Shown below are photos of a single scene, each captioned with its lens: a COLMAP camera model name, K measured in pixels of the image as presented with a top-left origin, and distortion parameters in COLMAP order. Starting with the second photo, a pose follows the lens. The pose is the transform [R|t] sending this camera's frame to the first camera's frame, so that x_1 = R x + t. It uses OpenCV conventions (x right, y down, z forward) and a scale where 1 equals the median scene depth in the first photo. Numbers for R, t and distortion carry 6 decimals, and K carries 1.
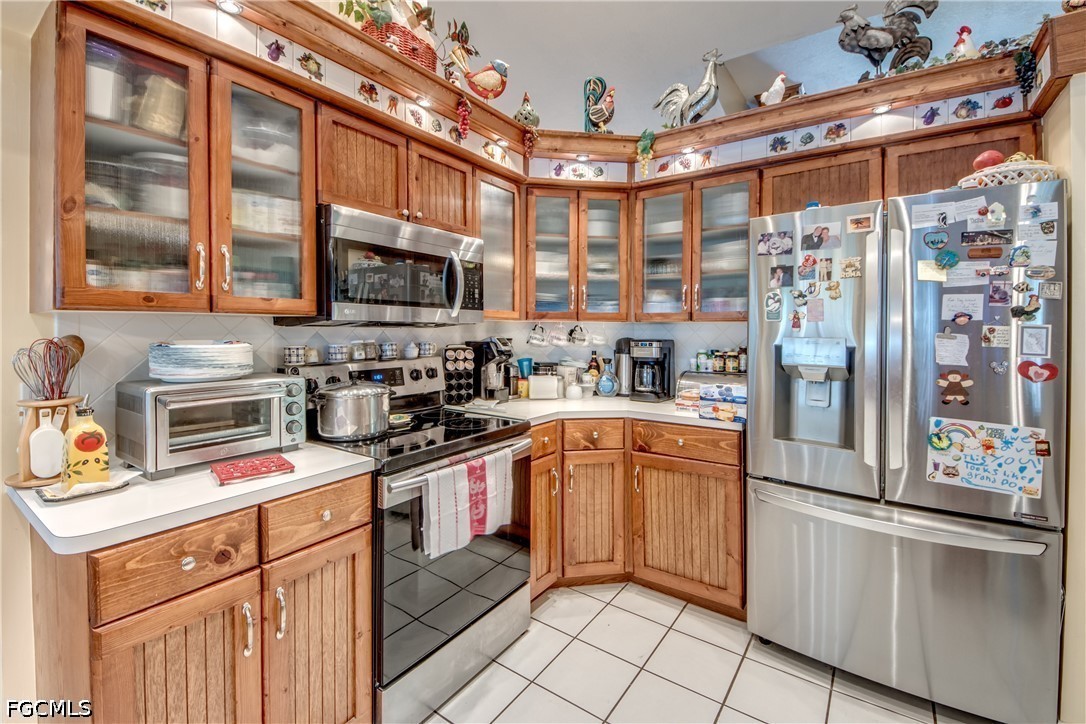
lens RADIAL K [[459.8, 0, 536.7], [0, 459.8, 336.6], [0, 0, 1]] dist [0.008060, -0.011053]
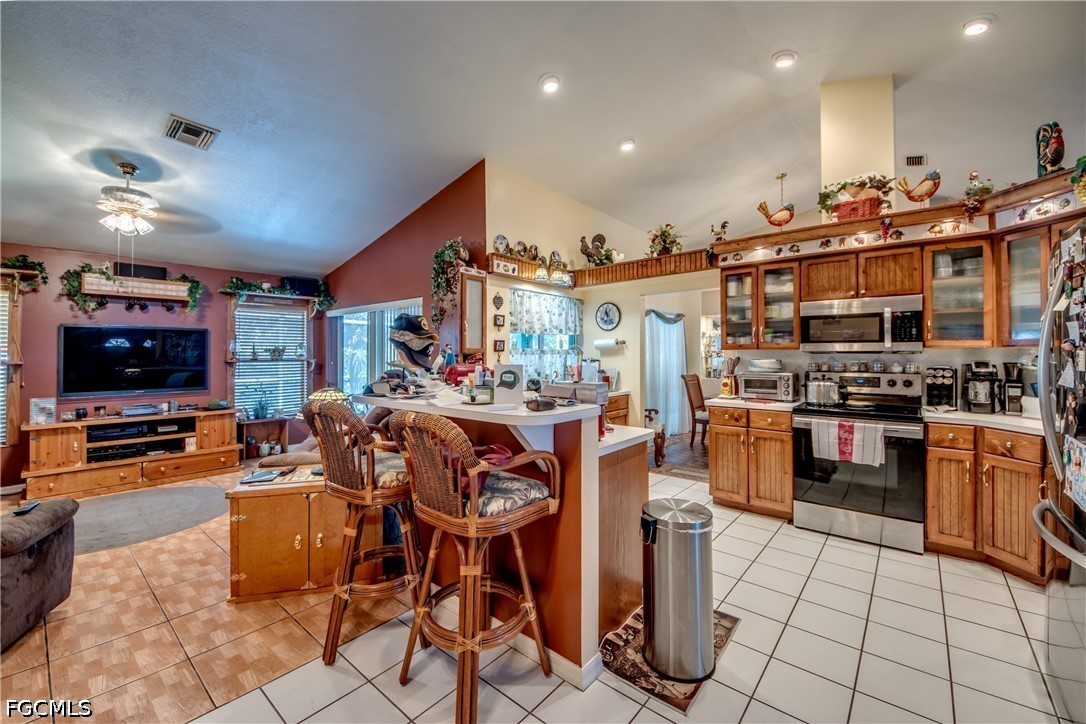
lens RADIAL K [[440.1, 0, 539.1], [0, 440.1, 352.7], [0, 0, 1]] dist [0.009760, -0.013772]
pose [[-0.078408, -0.005003, -0.996909, 1.634000], [-0.014601, 0.999886, -0.003870, 0.000612], [0.996814, 0.014253, -0.078472, -0.146223]]
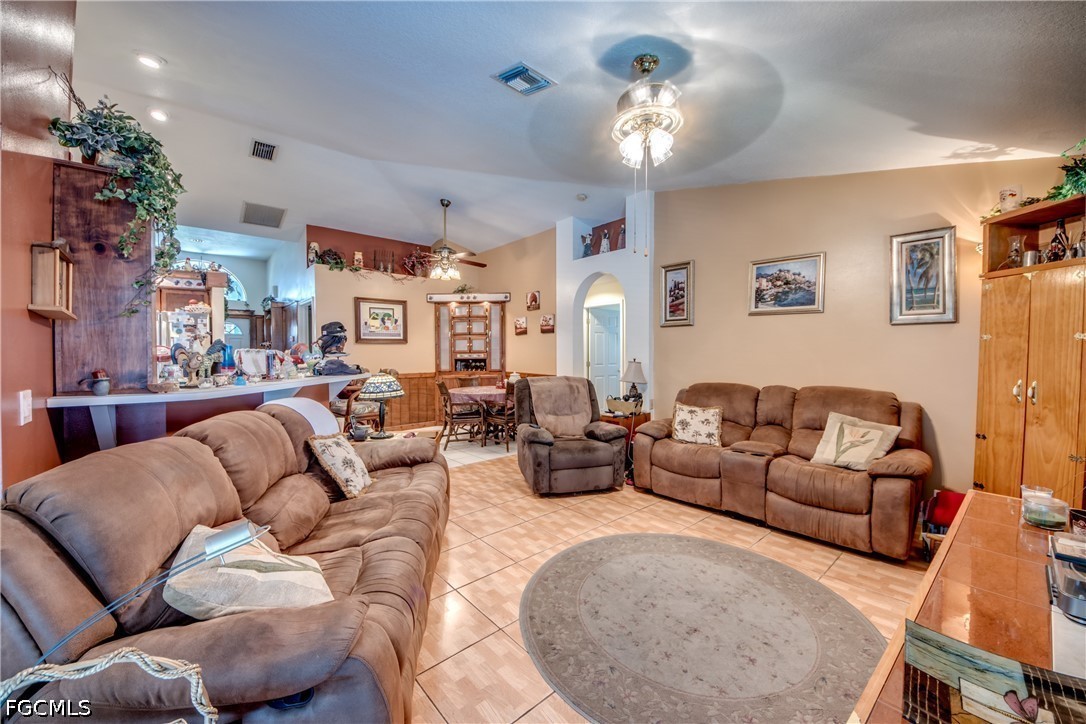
lens RADIAL K [[419.6, 0, 543.1], [0, 419.6, 350.3], [0, 0, 1]] dist [0.016805, -0.014584]
pose [[0.225965, -0.000959, 0.974135, -1.380270], [0.022320, 0.999742, -0.004194, 0.047948], [-0.973880, 0.022691, 0.225928, -2.056130]]
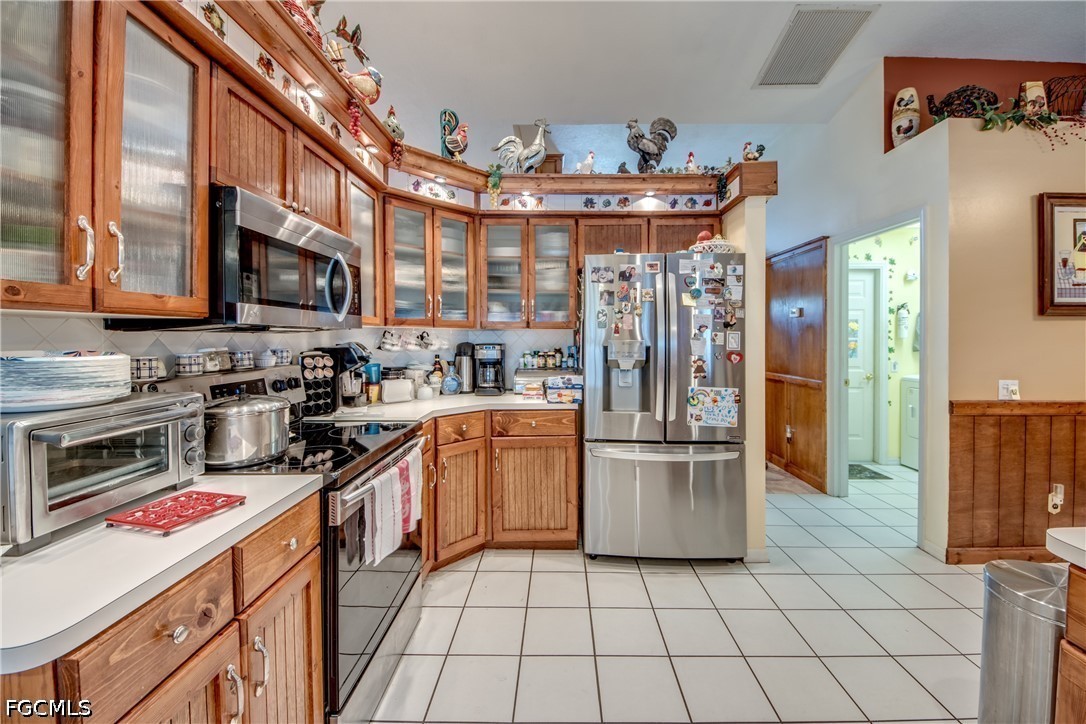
lens RADIAL K [[419.6, 0, 552.2], [0, 419.6, 340.7], [0, 0, 1]] dist [0.016805, -0.014584]
pose [[0.818614, -0.009366, 0.574268, -0.351438], [0.010551, 0.999944, 0.001269, -0.000261], [-0.574247, 0.005020, 0.818667, 0.026802]]
